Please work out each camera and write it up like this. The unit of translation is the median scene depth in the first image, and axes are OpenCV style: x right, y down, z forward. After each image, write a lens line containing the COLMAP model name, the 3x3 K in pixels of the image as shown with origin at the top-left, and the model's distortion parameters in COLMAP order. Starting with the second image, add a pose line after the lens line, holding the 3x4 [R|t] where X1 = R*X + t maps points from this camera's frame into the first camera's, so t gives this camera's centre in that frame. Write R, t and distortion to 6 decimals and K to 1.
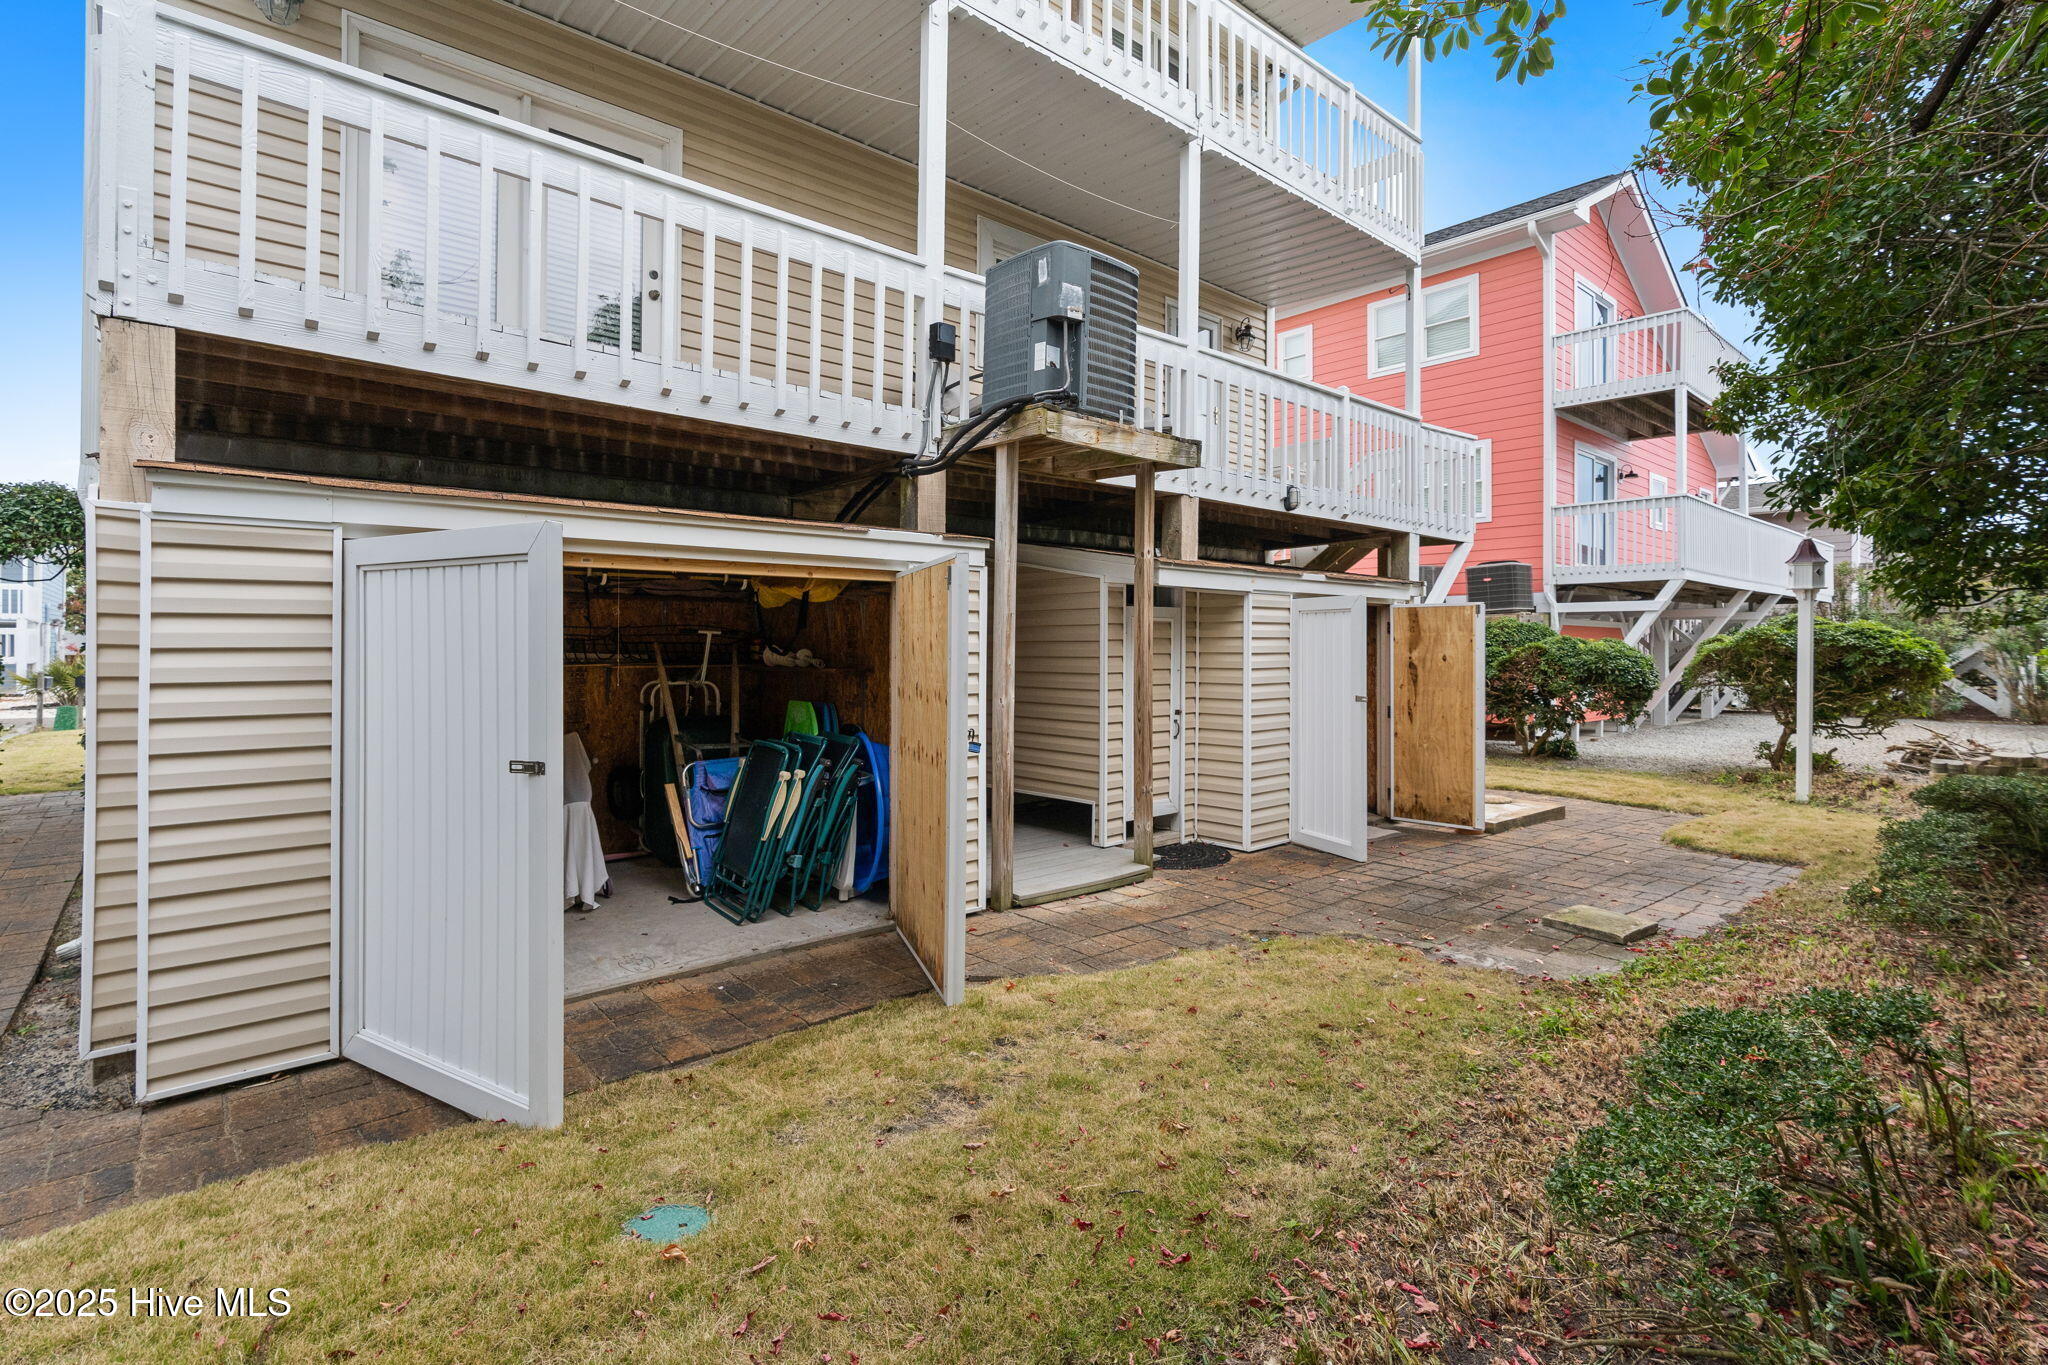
lens RADIAL K [[1005.5, 0, 1024.6], [0, 1005.5, 663.0], [0, 0, 1]] dist [-0.003181, -0.000187]
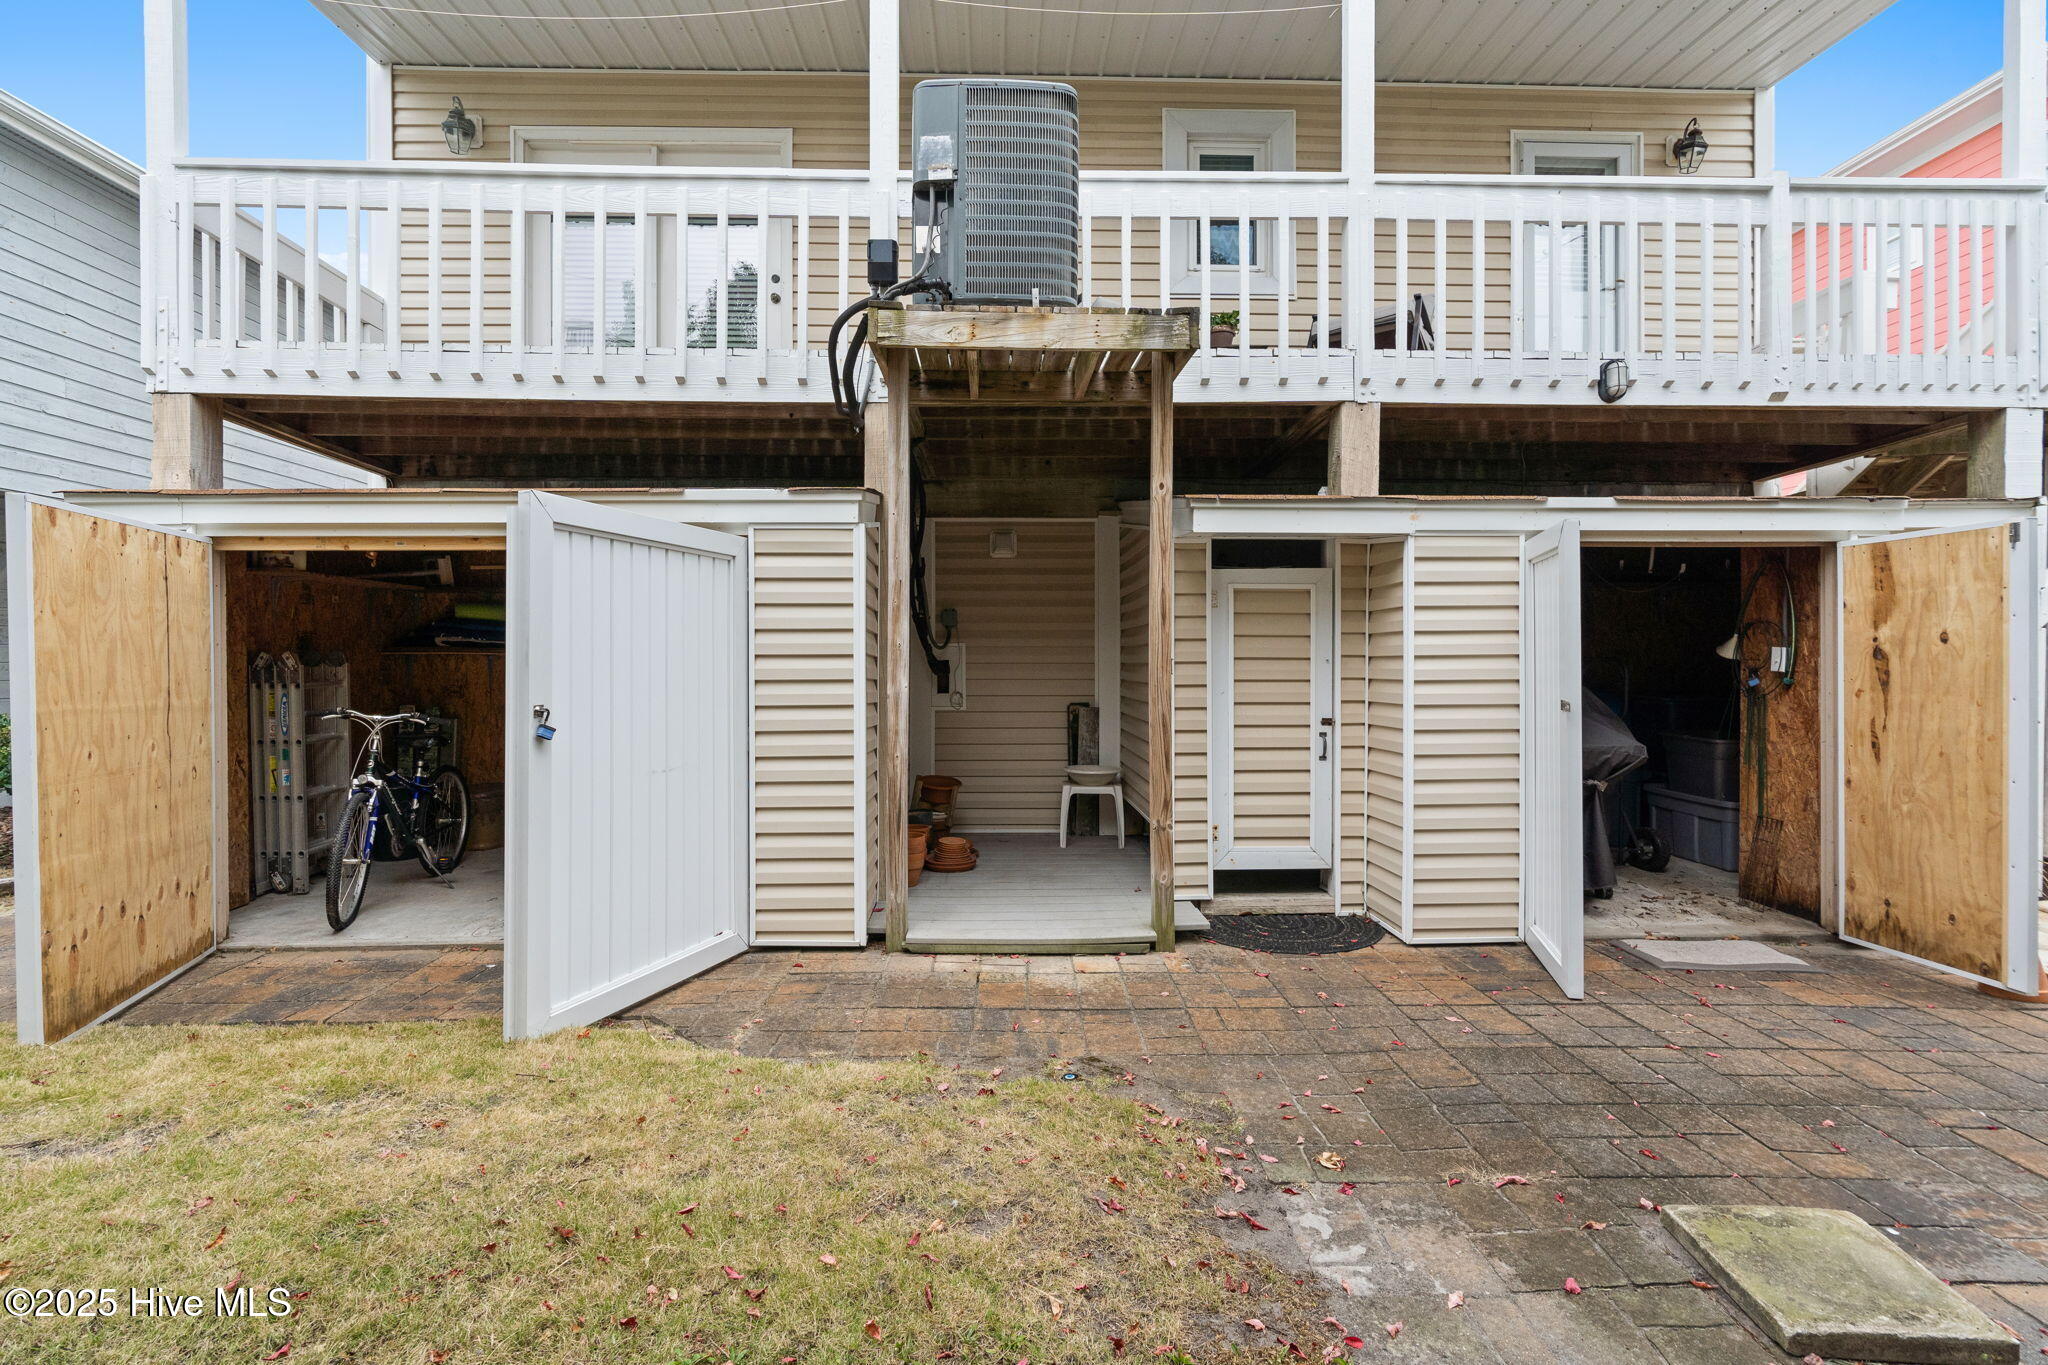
lens RADIAL K [[955.5, 0, 1024.0], [0, 955.5, 682.5], [0, 0, 1]] dist [-0.003389, -0.000191]
pose [[0.758626, 0.009617, -0.651455, 0.420637], [-0.007354, 0.999954, 0.006198, 0.020049], [0.651485, 0.000089, 0.758662, 0.374166]]
